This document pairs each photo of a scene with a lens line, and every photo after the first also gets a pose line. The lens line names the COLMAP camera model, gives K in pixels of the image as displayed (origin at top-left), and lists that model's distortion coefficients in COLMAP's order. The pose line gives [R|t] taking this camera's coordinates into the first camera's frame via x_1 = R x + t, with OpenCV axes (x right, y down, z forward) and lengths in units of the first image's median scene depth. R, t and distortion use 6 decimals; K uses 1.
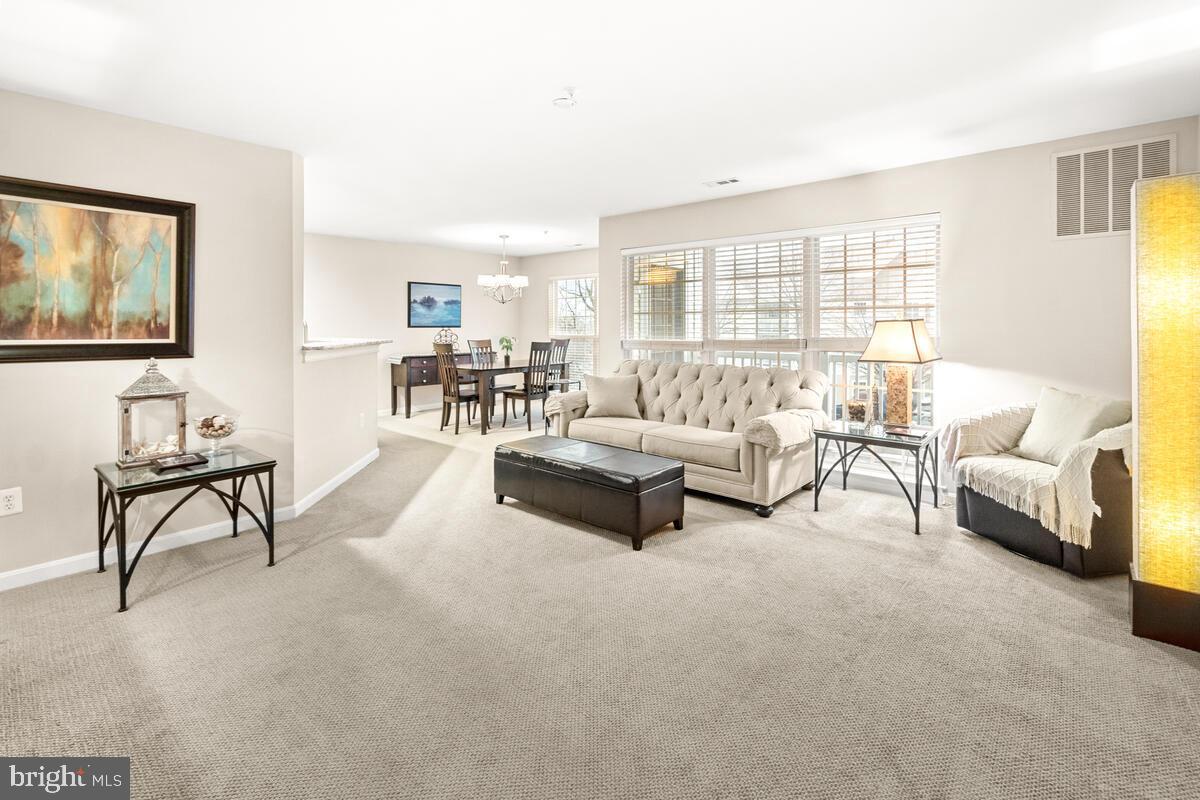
lens RADIAL K [[537.6, 0, 596.0], [0, 537.6, 323.6], [0, 0, 1]] dist [-0.003158, 0.001522]
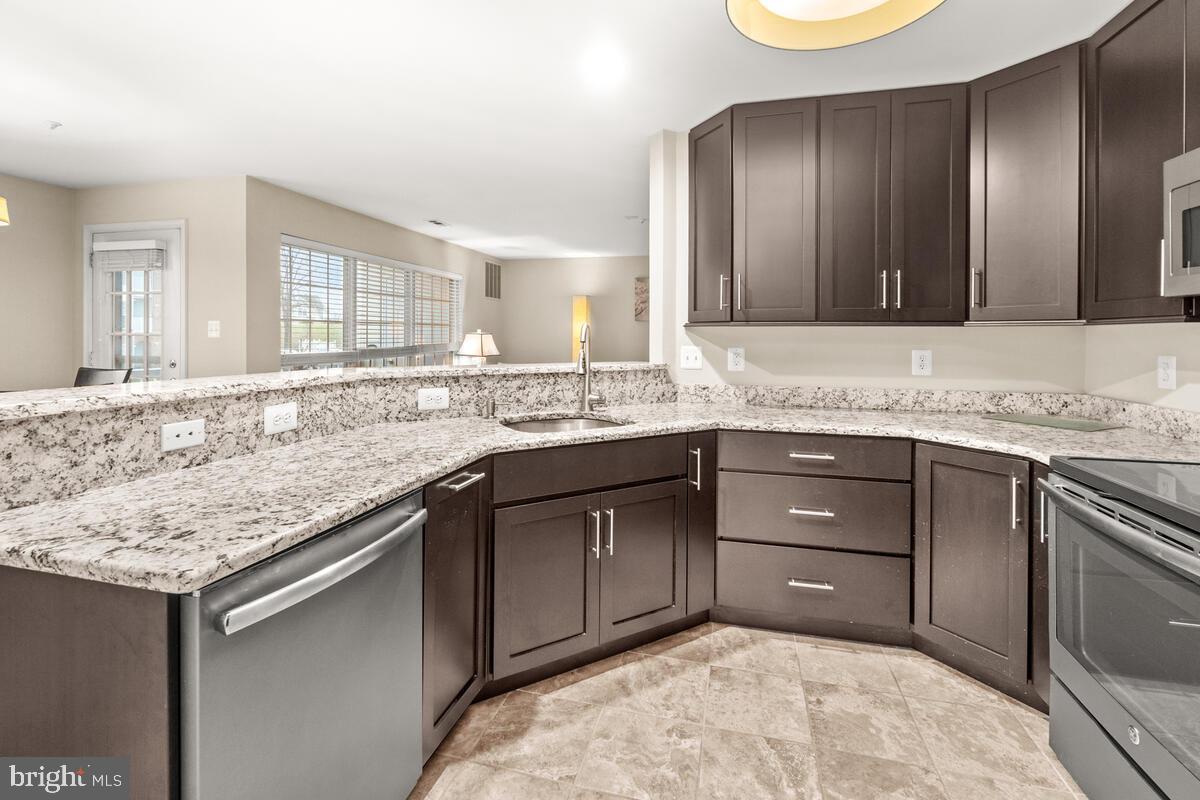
lens RADIAL K [[537.6, 0, 607.0], [0, 537.6, 335.0], [0, 0, 1]] dist [-0.003158, 0.001522]
pose [[-0.451792, 0.000556, 0.892123, -1.178248], [-0.007700, 0.999960, -0.004522, 0.003759], [-0.892090, -0.008912, -0.451770, 1.337585]]
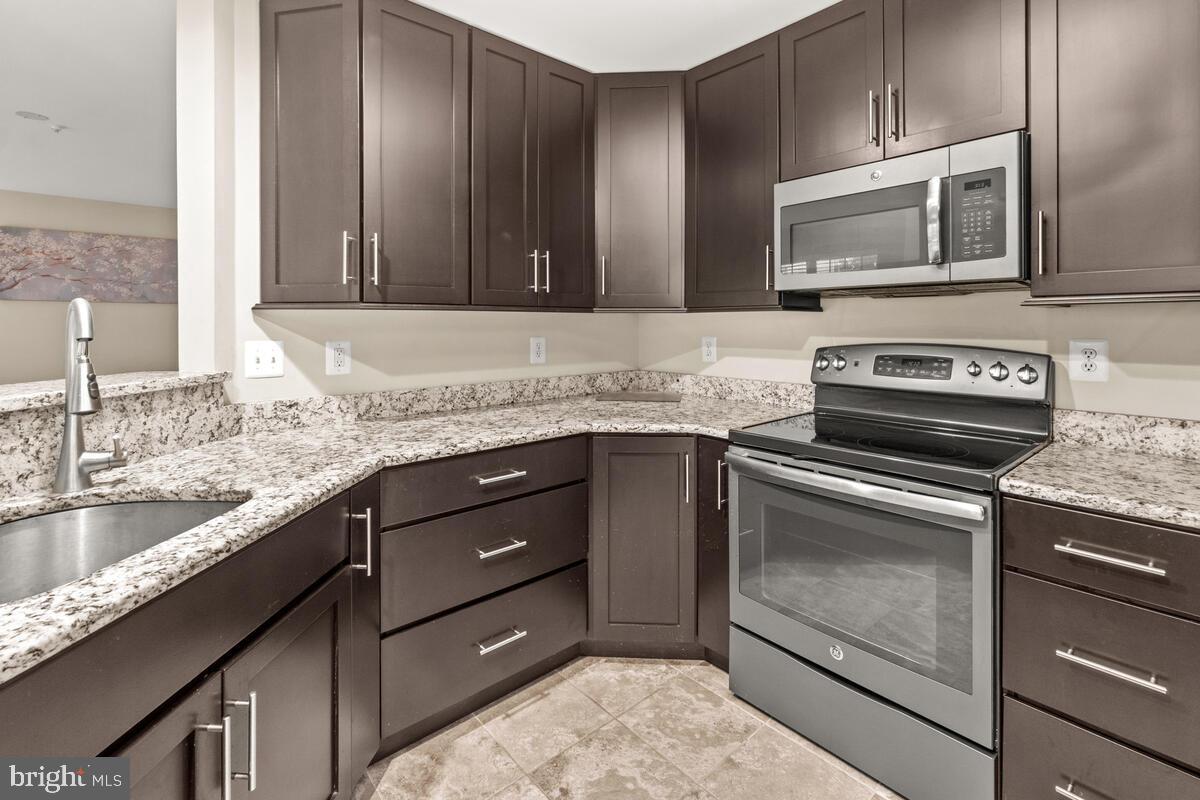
lens RADIAL K [[537.6, 0, 591.3], [0, 537.6, 324.7], [0, 0, 1]] dist [-0.003158, 0.001522]
pose [[-0.989500, 0.003992, 0.144476, -0.902294], [0.003615, 0.999989, -0.002876, 0.003351], [-0.144486, -0.002324, -0.989504, 1.316366]]
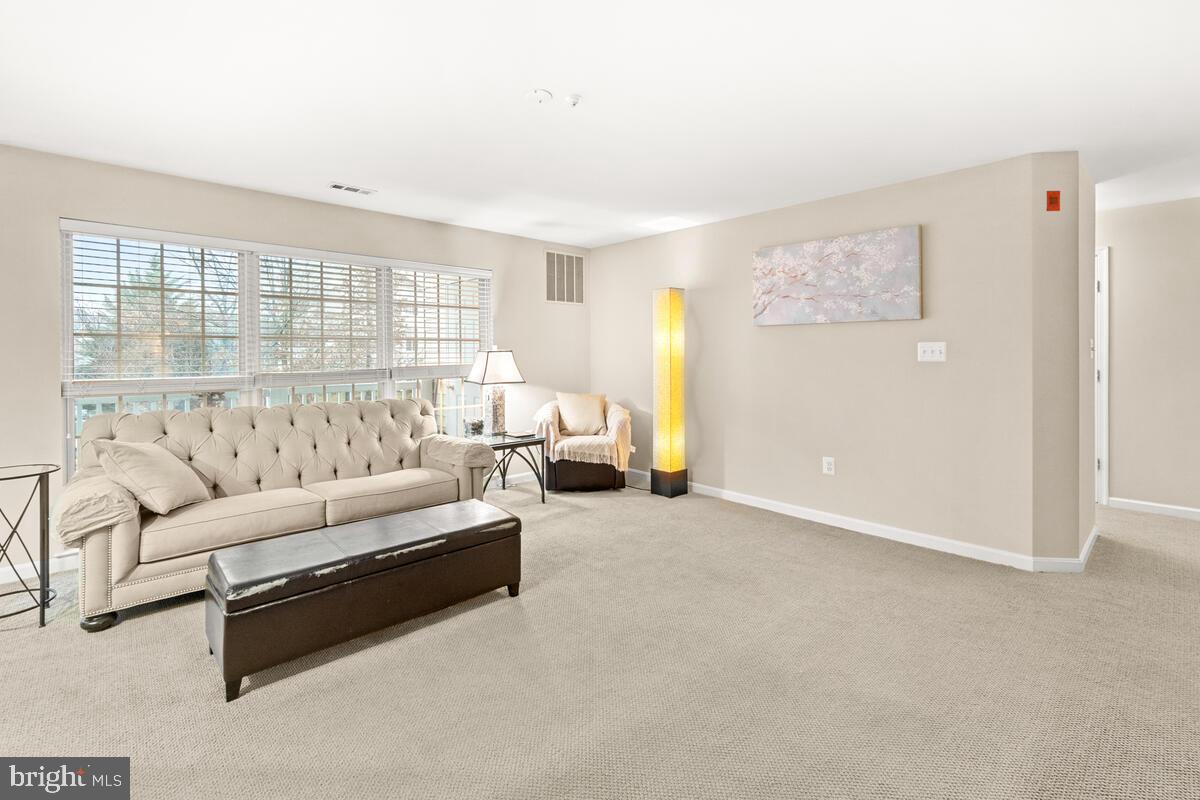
lens RADIAL K [[537.6, 0, 597.2], [0, 537.6, 350.7], [0, 0, 1]] dist [-0.003158, 0.001522]
pose [[0.103446, 0.007431, 0.994607, -0.633808], [-0.001342, 0.999972, -0.007331, 0.002220], [-0.994634, -0.000576, 0.103453, 0.575176]]
